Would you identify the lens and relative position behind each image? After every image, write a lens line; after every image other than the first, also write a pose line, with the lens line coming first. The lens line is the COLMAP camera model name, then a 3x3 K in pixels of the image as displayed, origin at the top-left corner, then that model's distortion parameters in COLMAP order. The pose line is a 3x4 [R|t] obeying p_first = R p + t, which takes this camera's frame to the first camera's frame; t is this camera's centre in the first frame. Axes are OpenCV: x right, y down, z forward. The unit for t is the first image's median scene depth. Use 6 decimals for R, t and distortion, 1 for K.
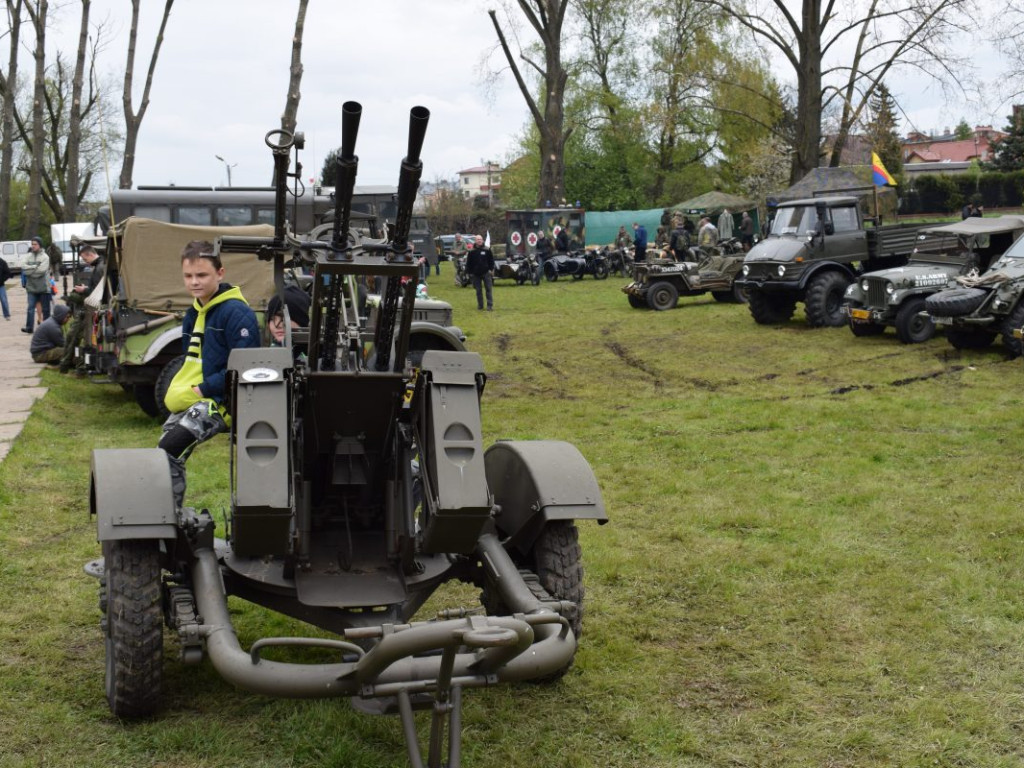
lens RADIAL K [[1410.7, 0, 516.0], [0, 1410.7, 379.9], [0, 0, 1]] dist [-0.053916, 0.013947]
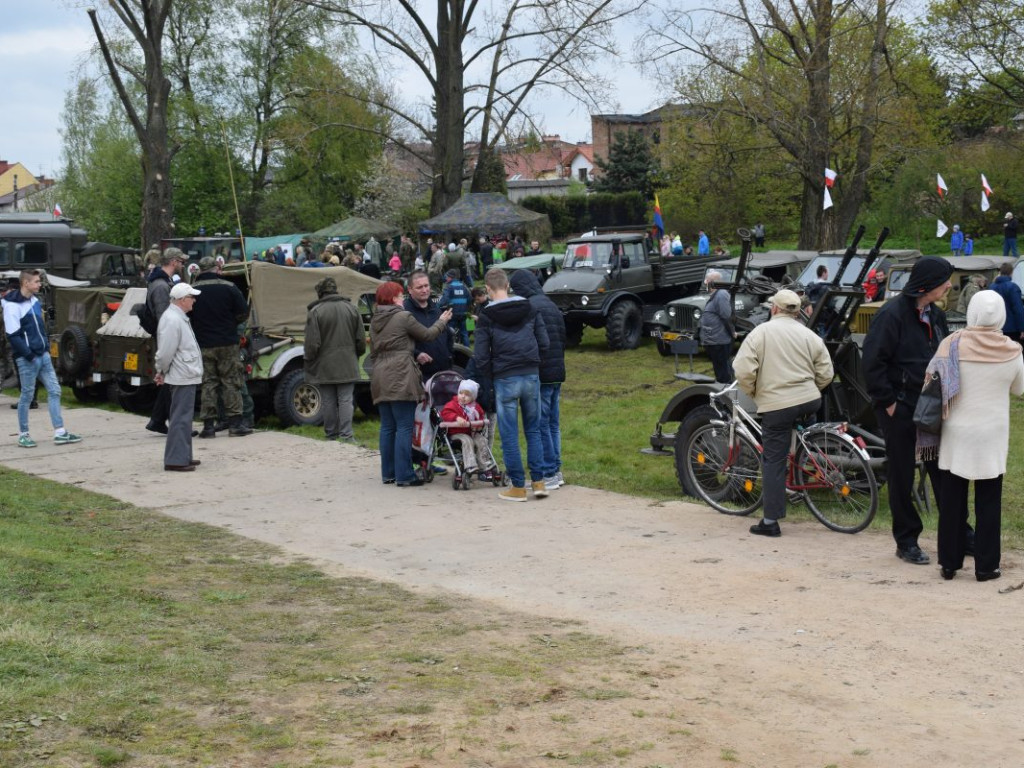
lens RADIAL K [[1856.2, 0, 512.0], [0, 1856.2, 384.0], [0, 0, 1]] dist [-0.036938, -0.045905]
pose [[0.942091, -0.025602, 0.334378, -0.177595], [0.037123, 0.998915, -0.028108, 0.013901], [-0.333296, 0.038894, 0.942020, -0.181226]]
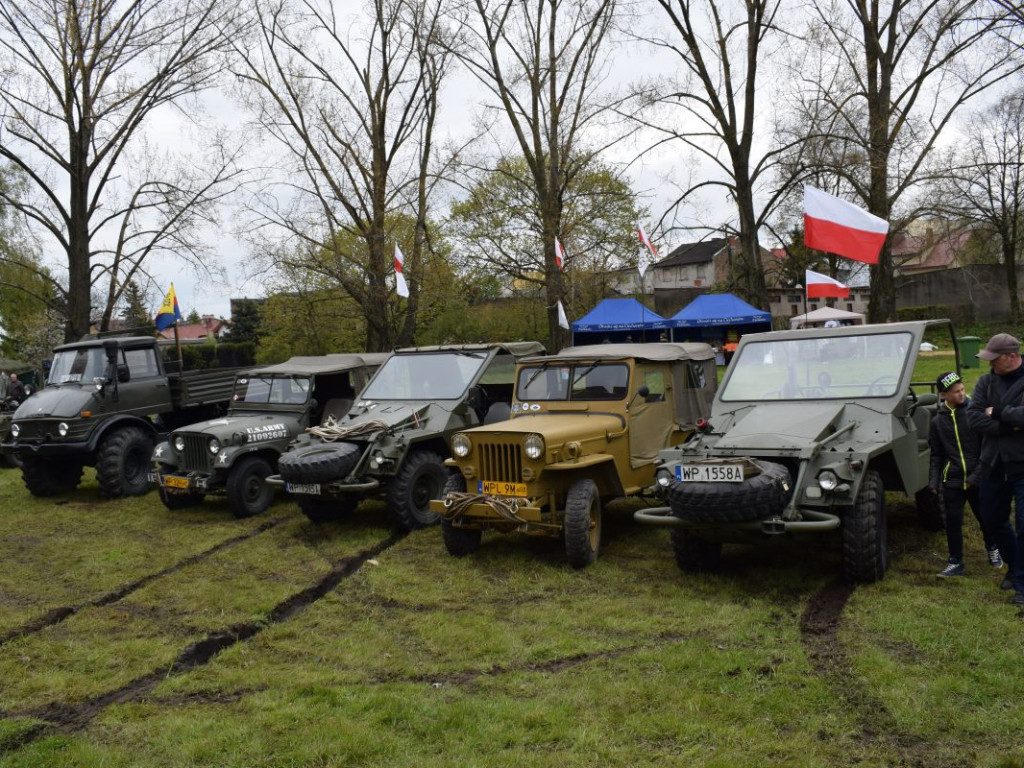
lens RADIAL K [[932.5, 0, 490.2], [0, 932.5, 381.0], [0, 0, 1]] dist [-0.083707, 0.010162]
pose [[0.808968, -0.018331, 0.587567, 0.040436], [0.087781, 0.992074, -0.089907, -0.018548], [-0.581262, 0.124309, 0.804165, 0.221707]]
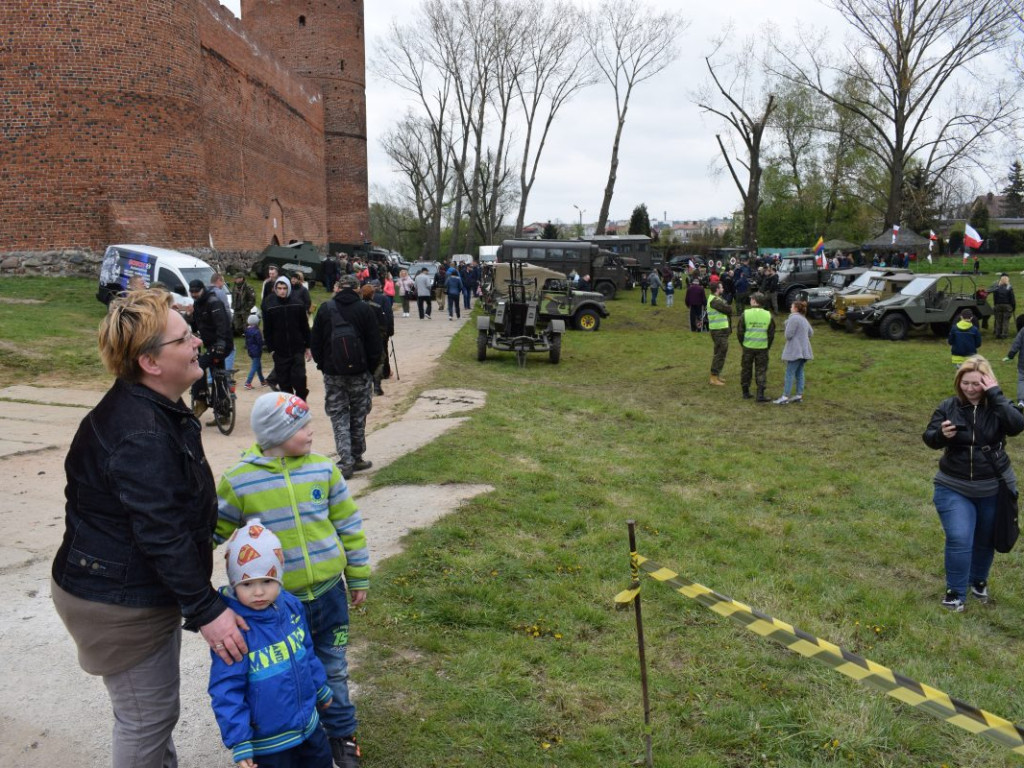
lens RADIAL K [[1035.9, 0, 518.4], [0, 1035.9, 380.4], [0, 0, 1]] dist [-0.087892, 0.009297]
pose [[0.959678, 0.061043, -0.274395, 0.124873], [-0.052942, 0.997918, 0.036839, 0.017578], [0.276072, -0.020827, 0.960911, -0.365186]]
